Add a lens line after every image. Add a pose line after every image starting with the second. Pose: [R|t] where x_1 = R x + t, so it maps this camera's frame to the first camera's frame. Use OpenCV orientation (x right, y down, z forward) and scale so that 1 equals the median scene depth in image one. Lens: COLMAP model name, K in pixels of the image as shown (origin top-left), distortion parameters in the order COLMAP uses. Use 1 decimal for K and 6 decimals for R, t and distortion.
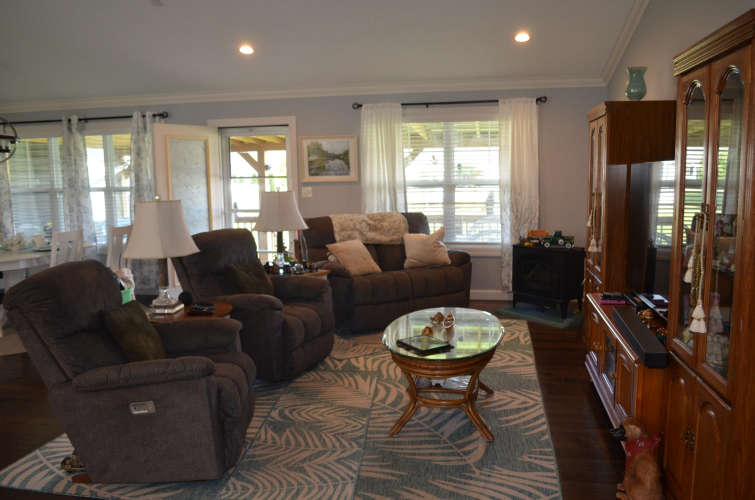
lens RADIAL K [[607.1, 0, 414.7], [0, 607.1, 249.0], [0, 0, 1]] dist [-0.078027, 0.011705]
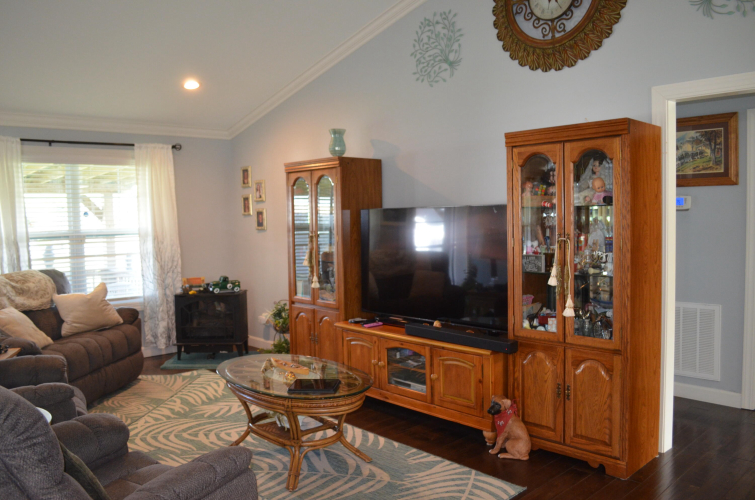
lens RADIAL K [[607.1, 0, 376.7], [0, 607.1, 244.7], [0, 0, 1]] dist [-0.078027, 0.011705]
pose [[0.619071, -0.037962, 0.784417, -0.381551], [0.110842, 0.993056, -0.039419, -0.012863], [-0.777473, 0.111349, 0.618980, 0.152133]]
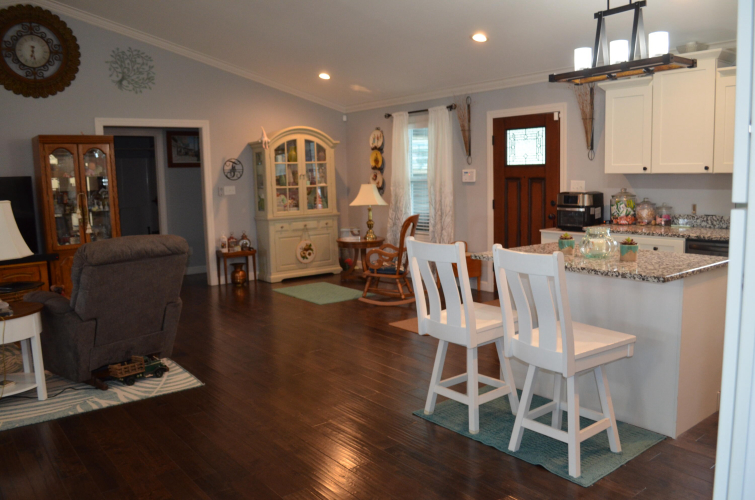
lens RADIAL K [[607.1, 0, 377.0], [0, 607.1, 250.4], [0, 0, 1]] dist [-0.078027, 0.011705]
pose [[-0.715146, -0.056187, 0.696713, -1.005074], [0.121338, 0.971651, 0.202907, -0.079611], [-0.688363, 0.229646, -0.688055, 0.800155]]
